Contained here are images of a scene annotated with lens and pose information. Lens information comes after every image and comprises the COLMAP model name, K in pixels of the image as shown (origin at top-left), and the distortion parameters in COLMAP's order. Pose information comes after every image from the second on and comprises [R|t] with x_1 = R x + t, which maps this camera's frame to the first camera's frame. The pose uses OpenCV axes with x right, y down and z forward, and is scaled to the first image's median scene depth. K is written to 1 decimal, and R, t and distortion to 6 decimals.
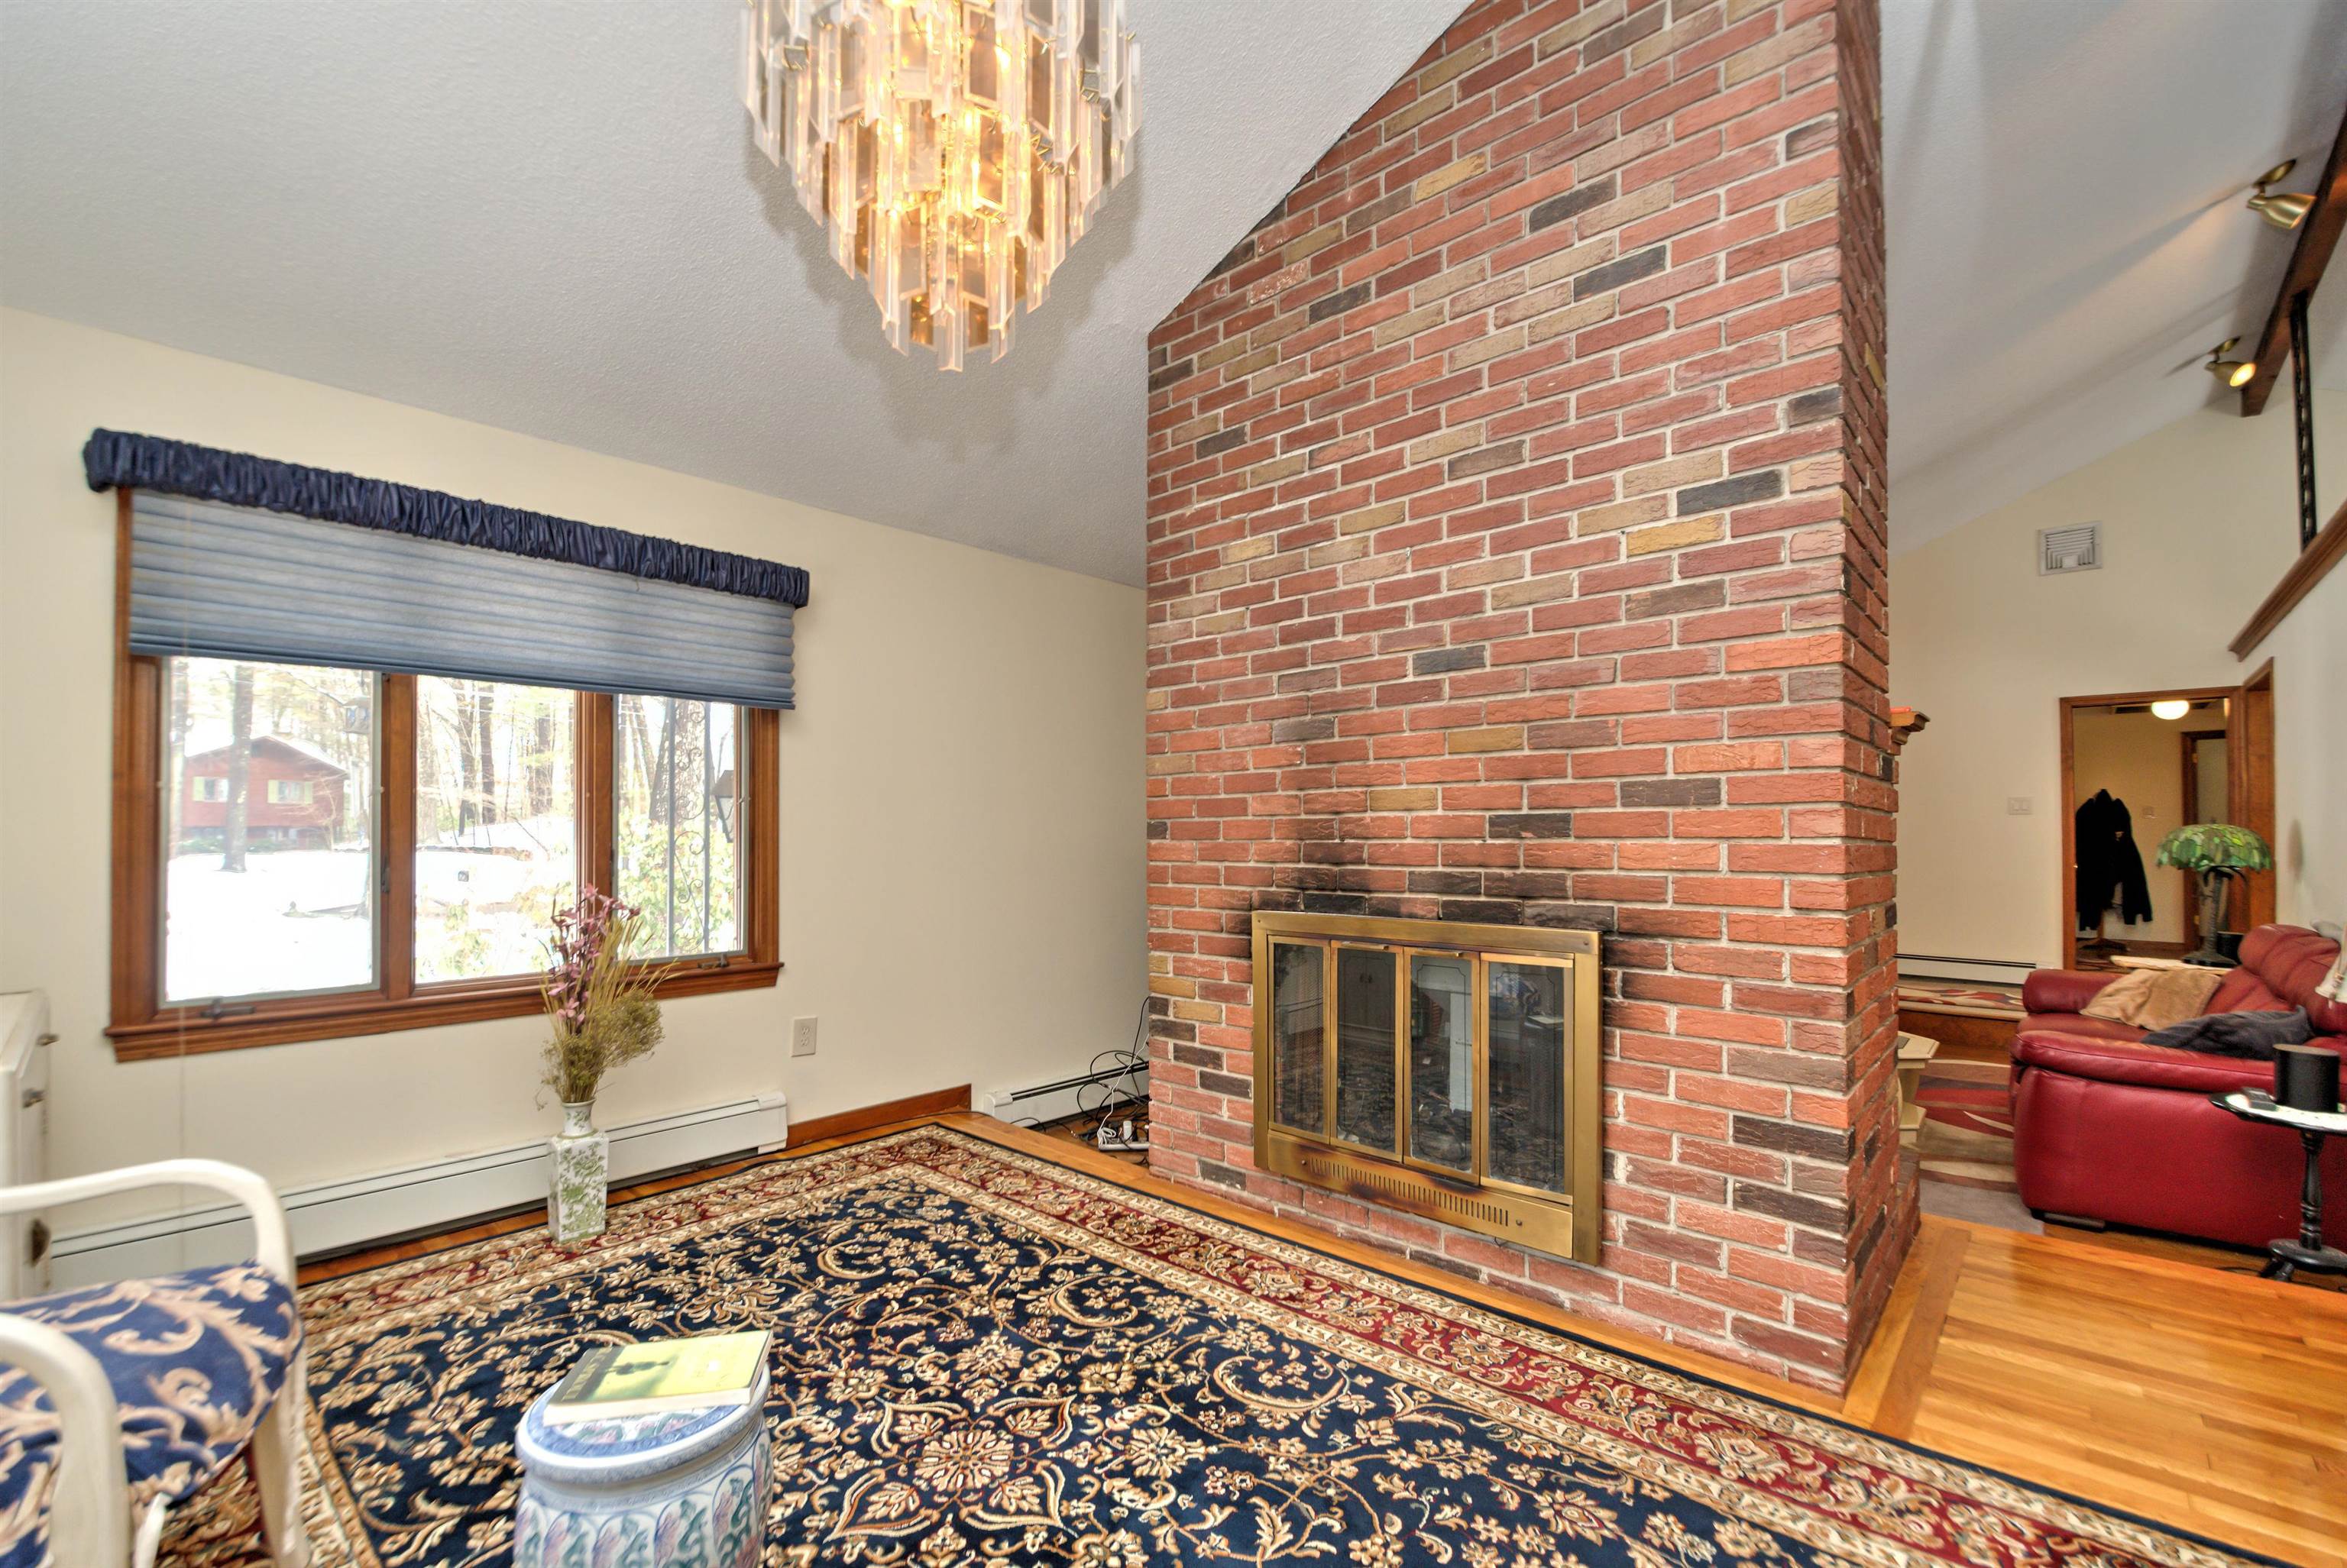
lens RADIAL K [[997.8, 0, 1156.2], [0, 997.8, 815.2], [0, 0, 1]] dist [0.004346, -0.007637]
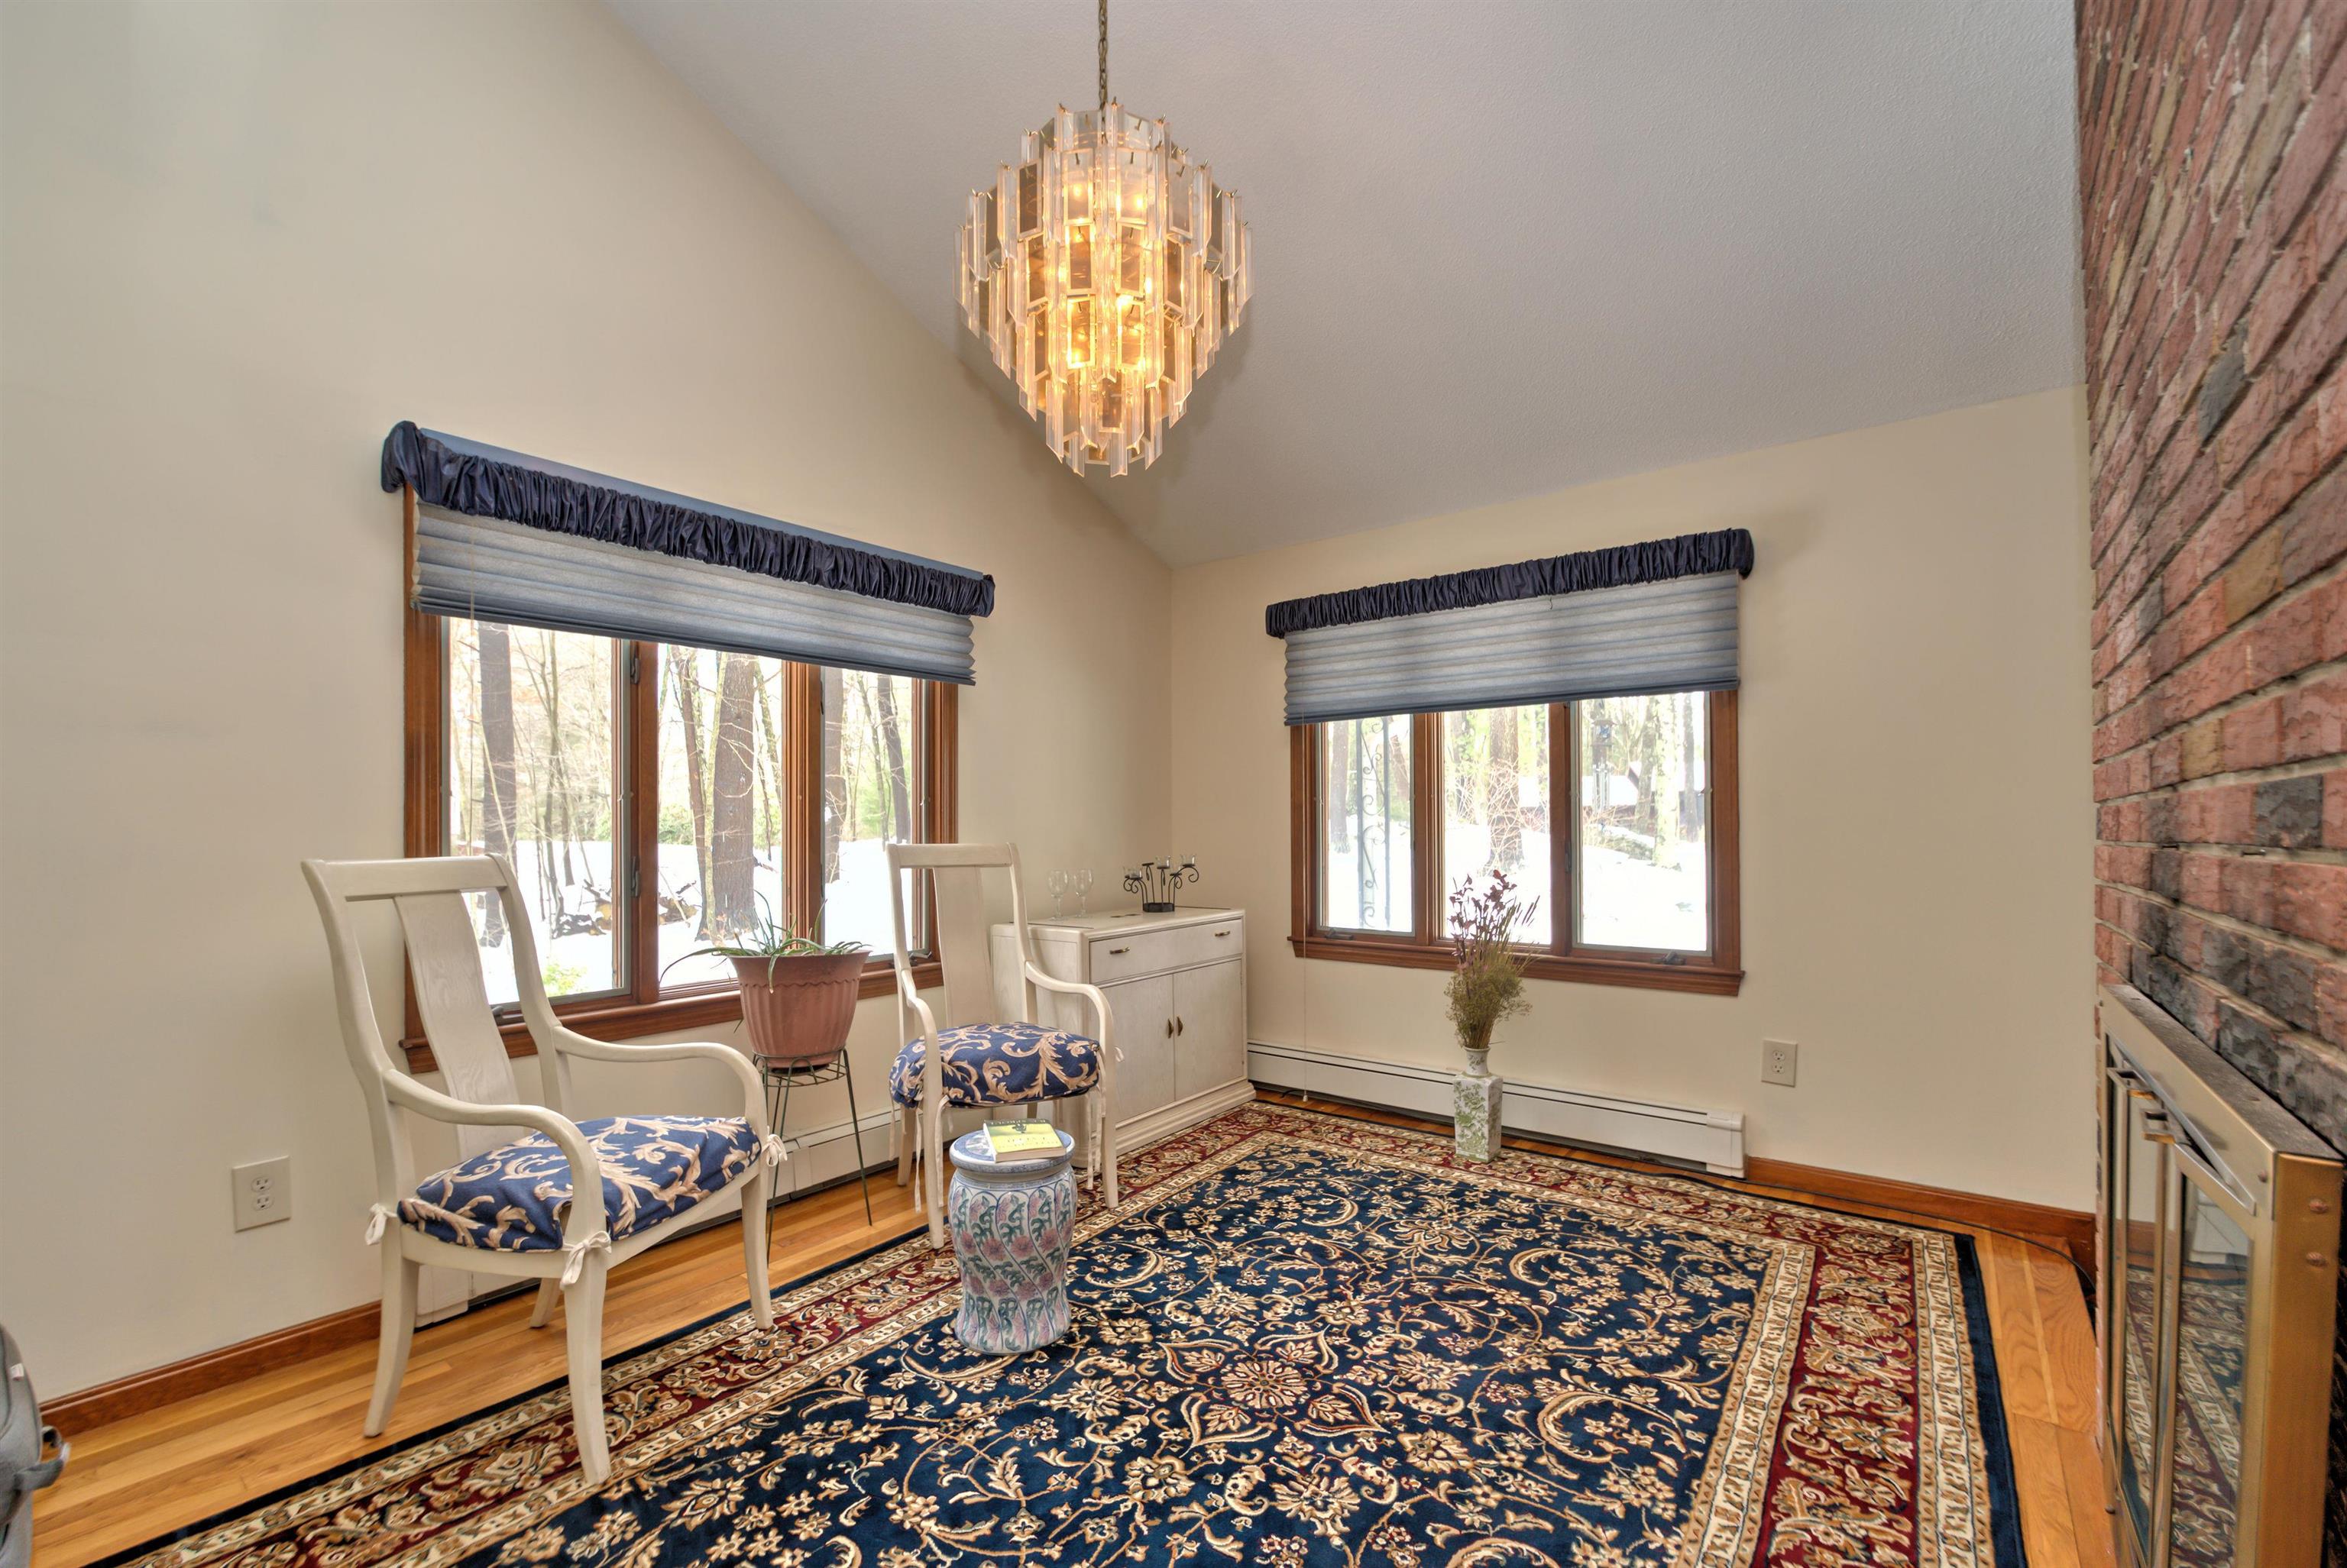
lens RADIAL K [[997.8, 0, 1156.2], [0, 997.8, 815.2], [0, 0, 1]] dist [0.004346, -0.007637]
pose [[0.078608, -0.008982, -0.996865, 0.671089], [0.021722, 0.999737, -0.007296, 0.004444], [0.996669, -0.021080, 0.078782, 0.576805]]
